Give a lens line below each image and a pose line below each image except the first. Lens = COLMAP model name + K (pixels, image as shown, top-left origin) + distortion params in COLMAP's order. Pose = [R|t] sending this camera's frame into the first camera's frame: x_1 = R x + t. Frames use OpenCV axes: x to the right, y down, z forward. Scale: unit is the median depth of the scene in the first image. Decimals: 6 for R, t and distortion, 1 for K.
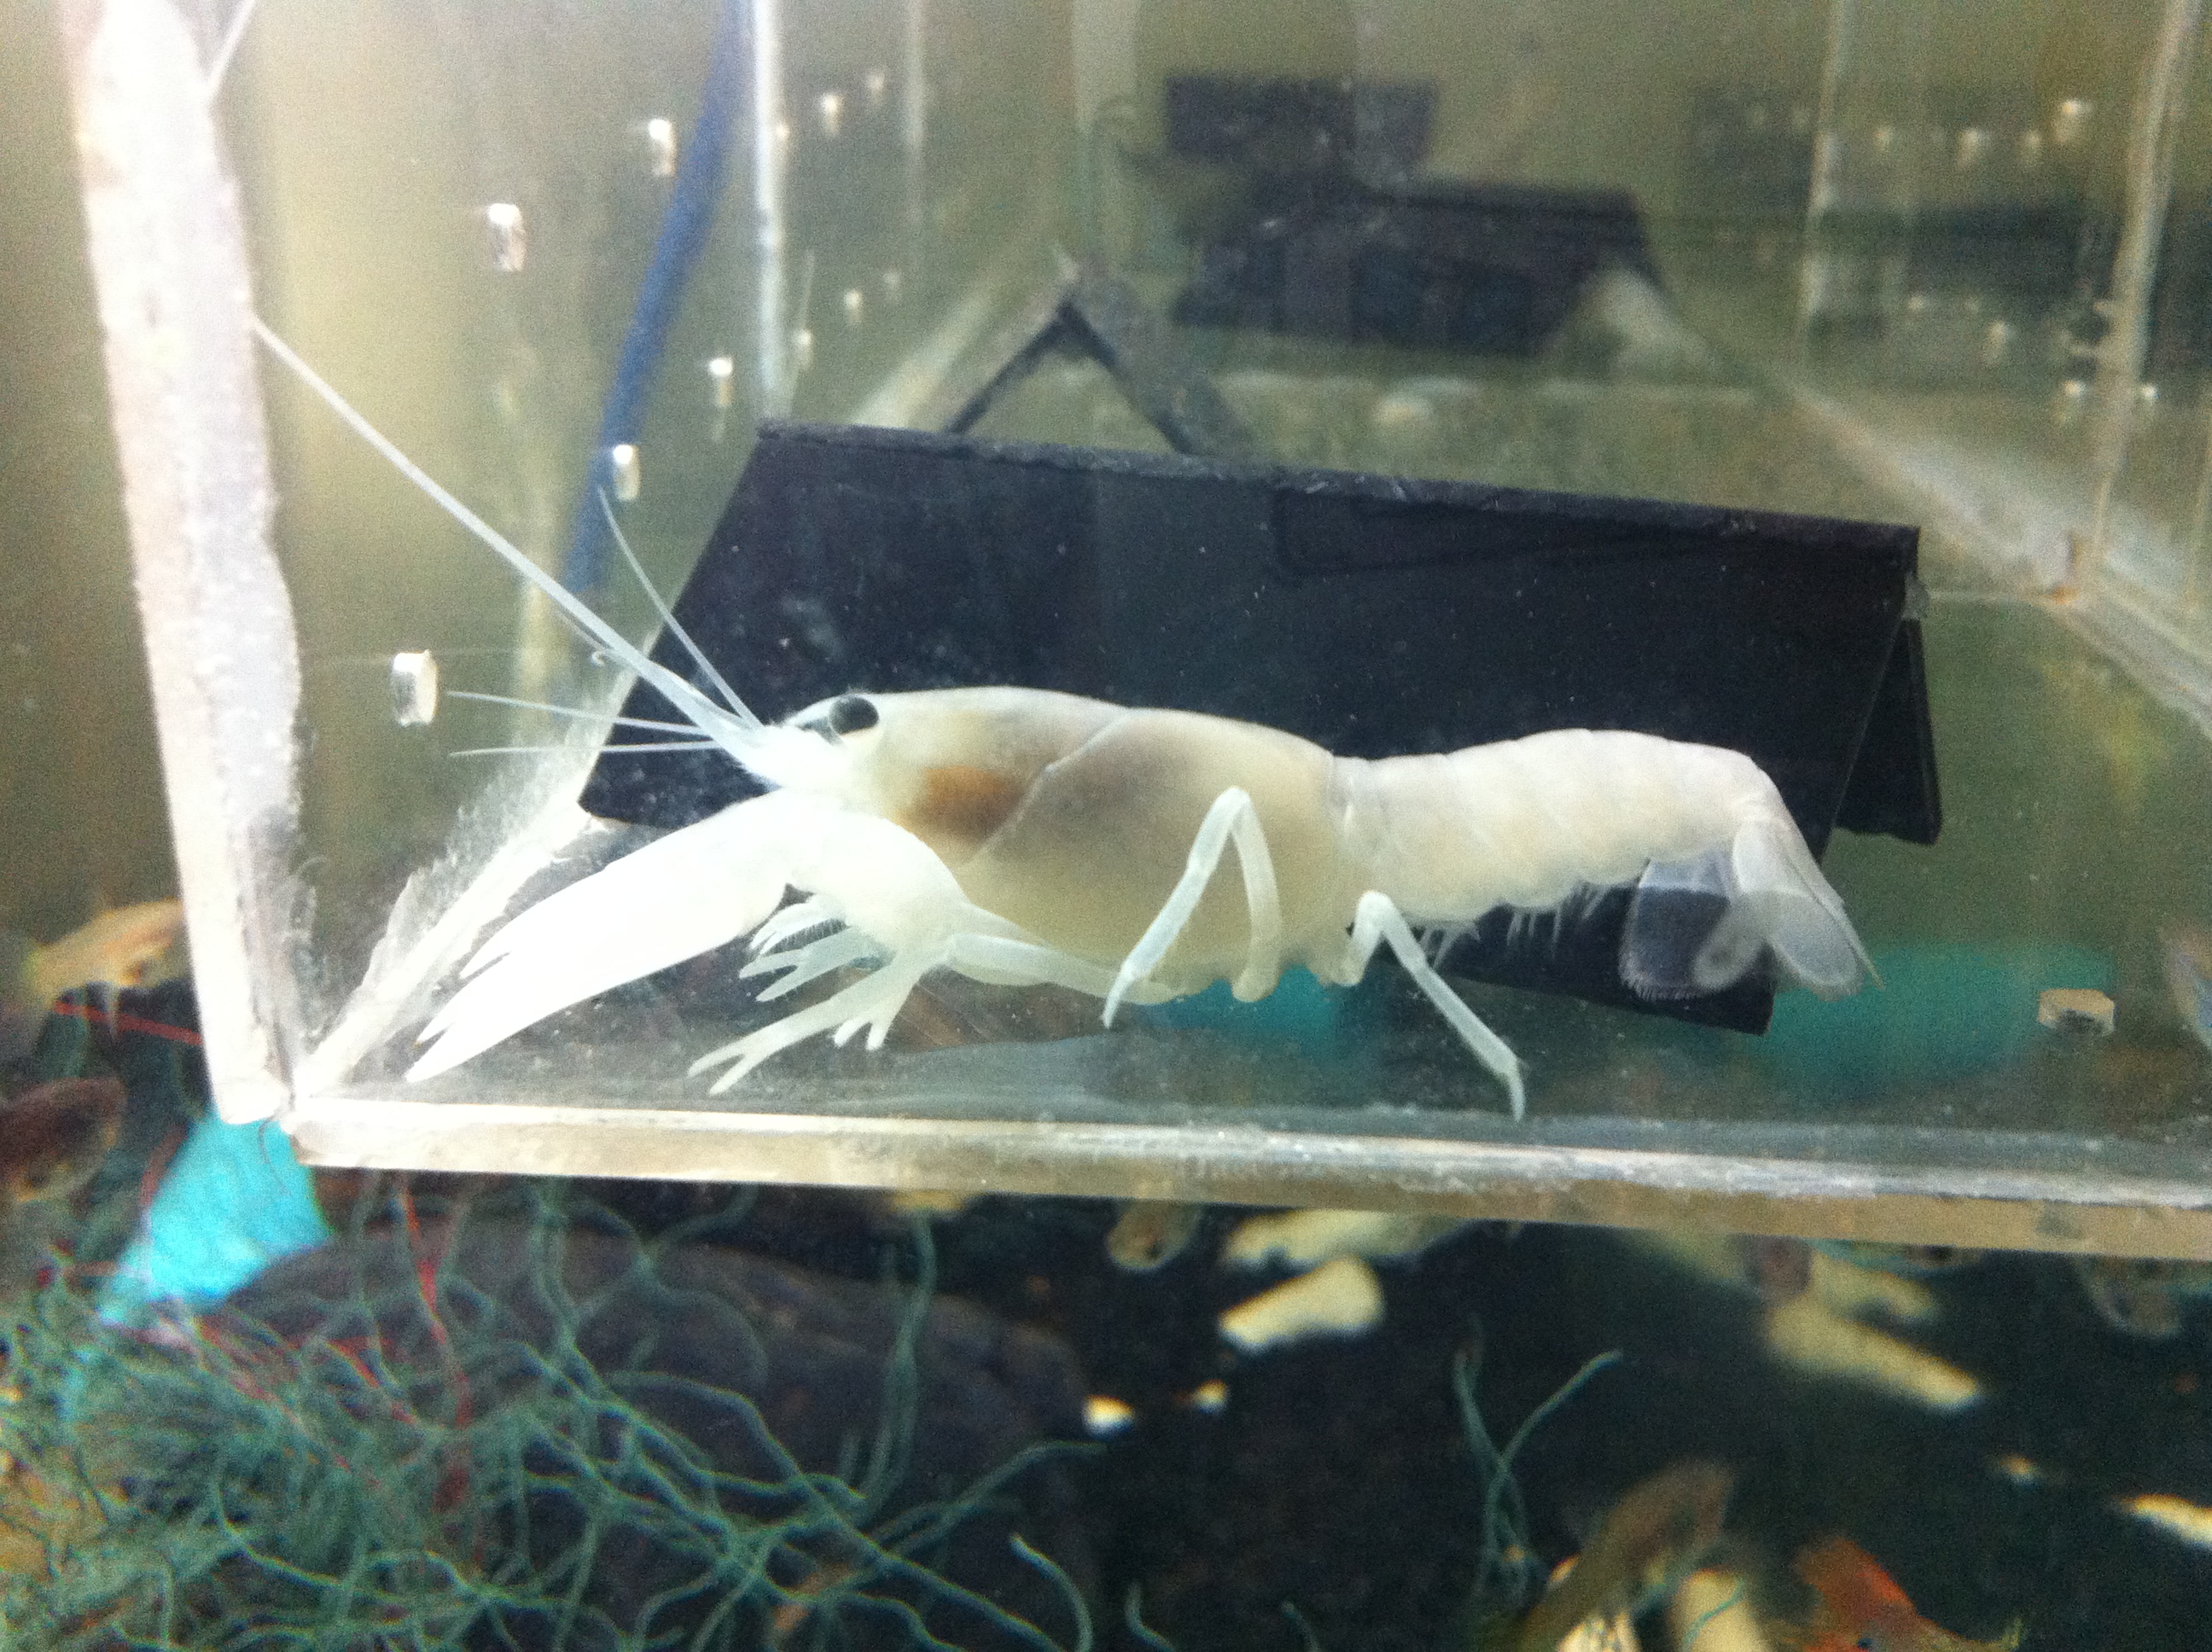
lens RADIAL K [[1852.5, 0, 1106.0], [0, 1852.5, 826.0], [0, 0, 1]] dist [0.003774, -0.166647]
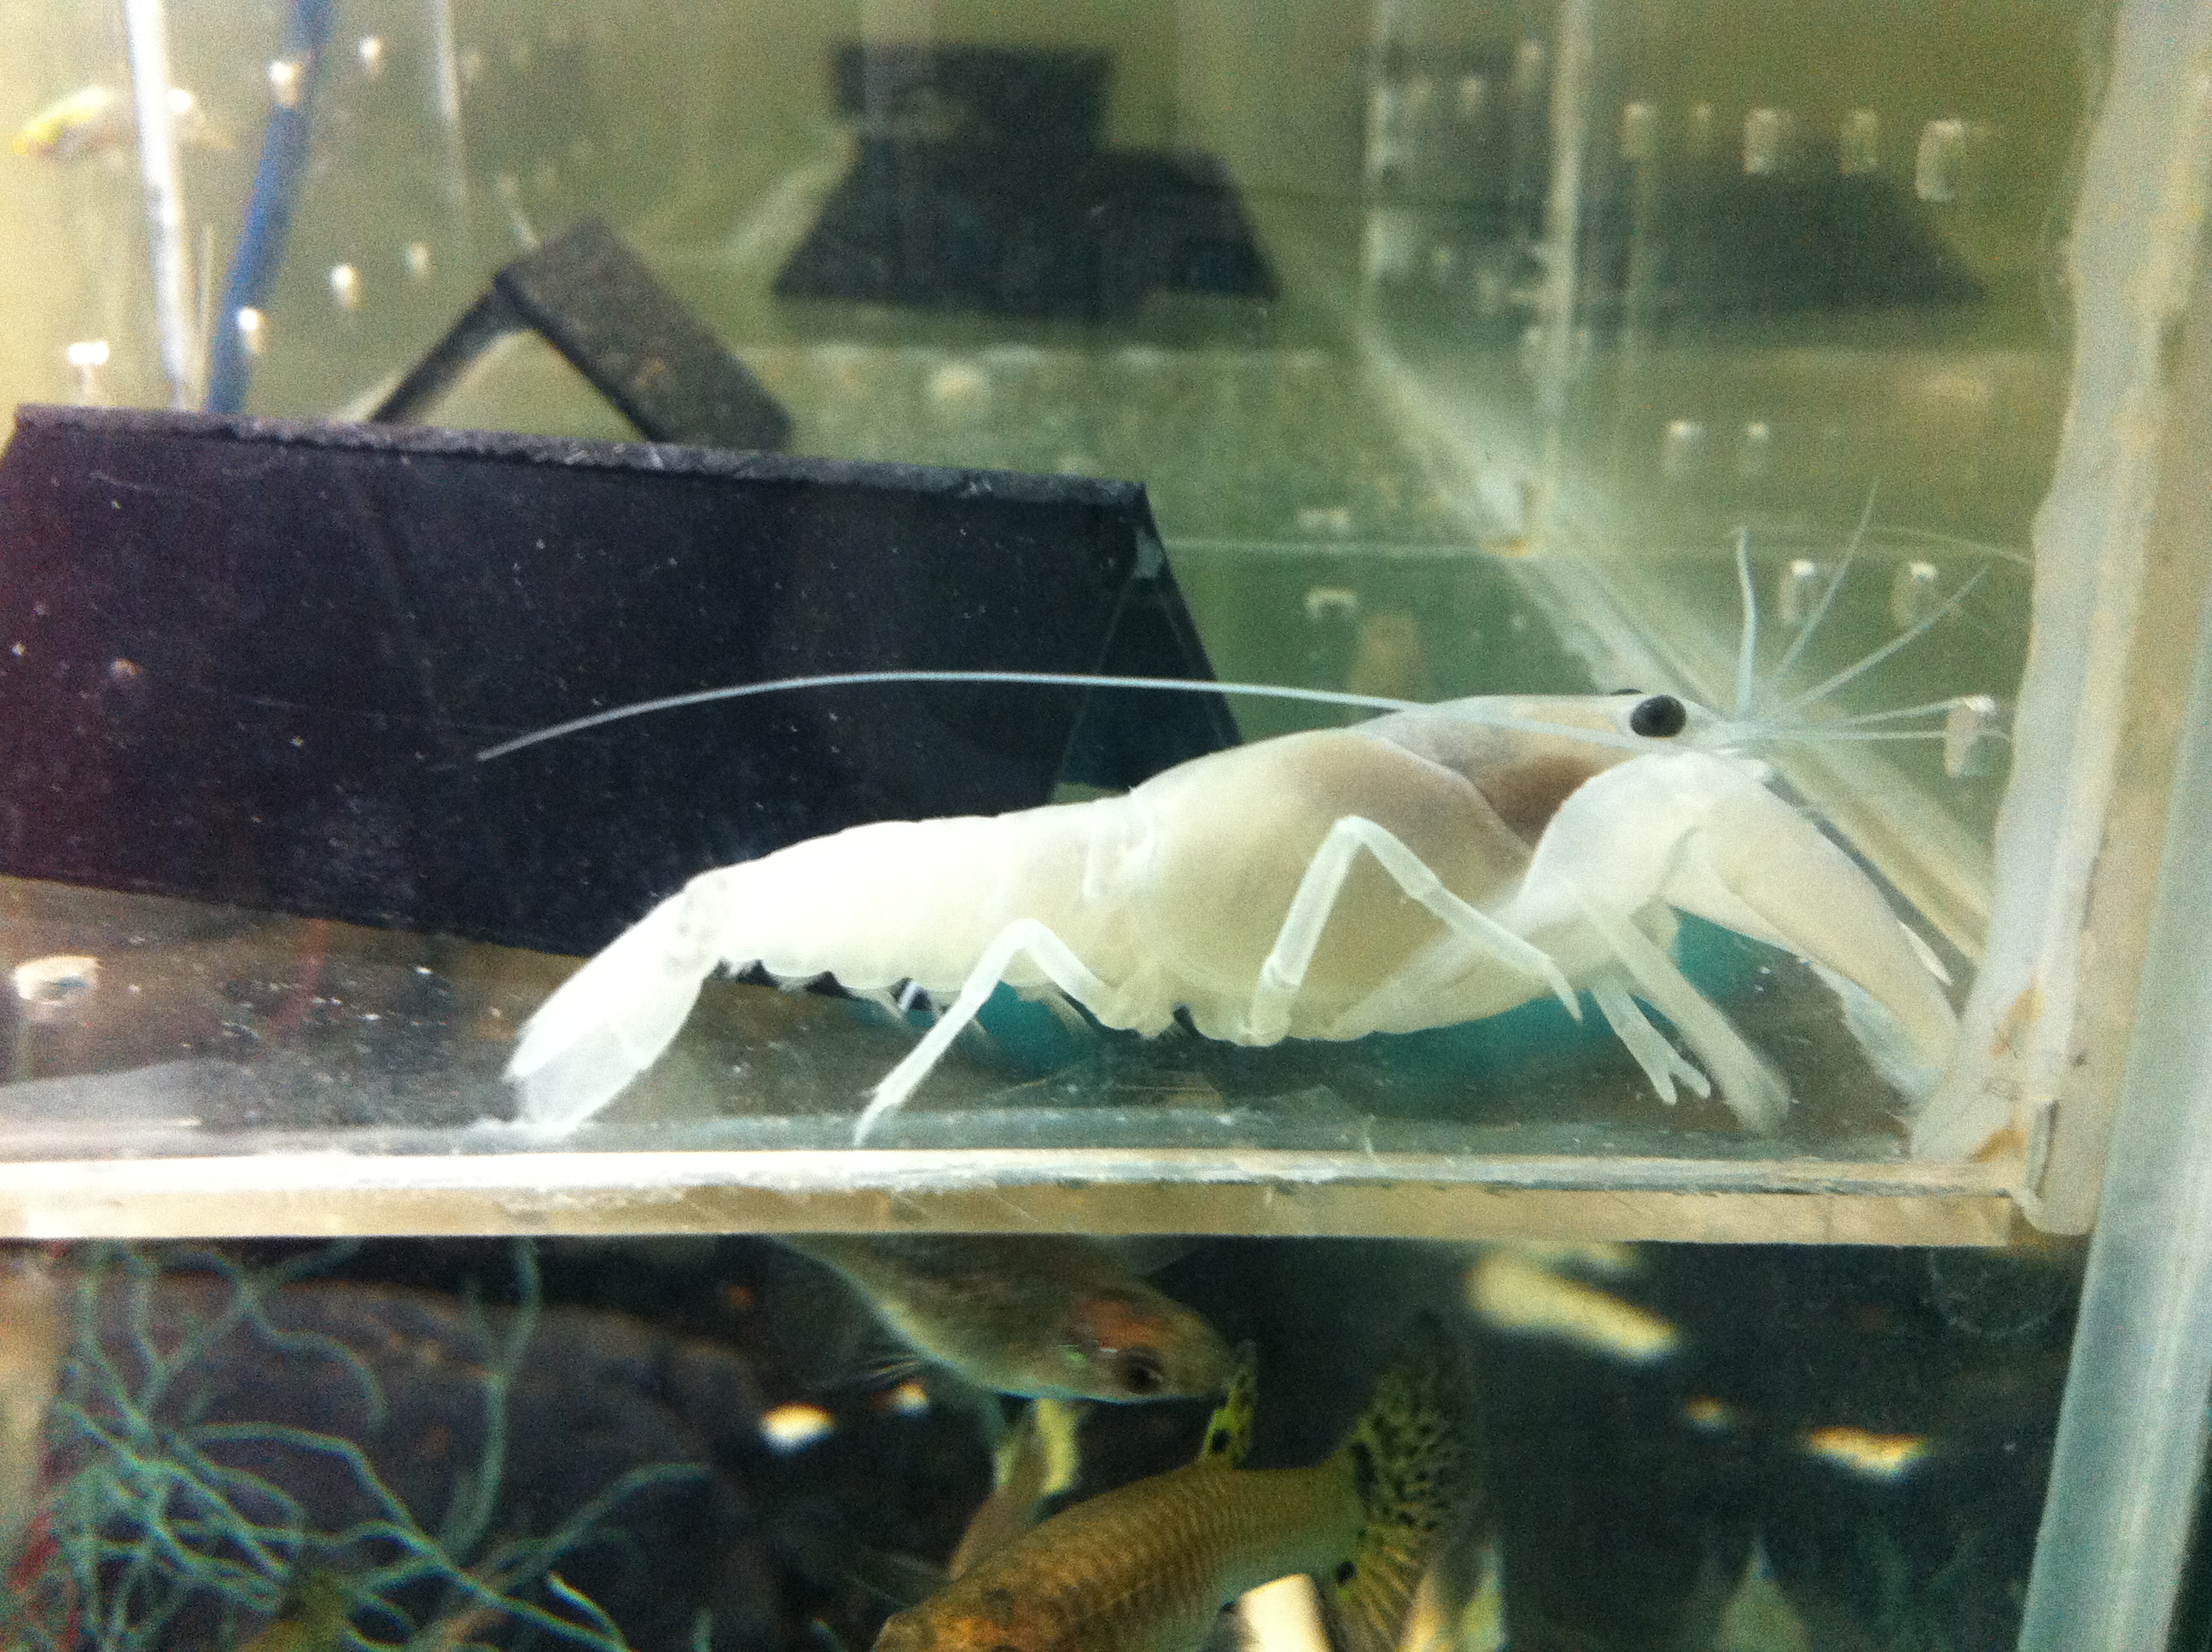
lens RADIAL K [[1878.8, 0, 1130.4], [0, 1878.8, 817.9], [0, 0, 1]] dist [-0.001696, -0.100129]
pose [[0.991578, -0.047202, 0.120602, 0.169069], [0.046706, 0.998885, 0.006939, 0.003773], [-0.120796, -0.001248, 0.992677, 0.013025]]
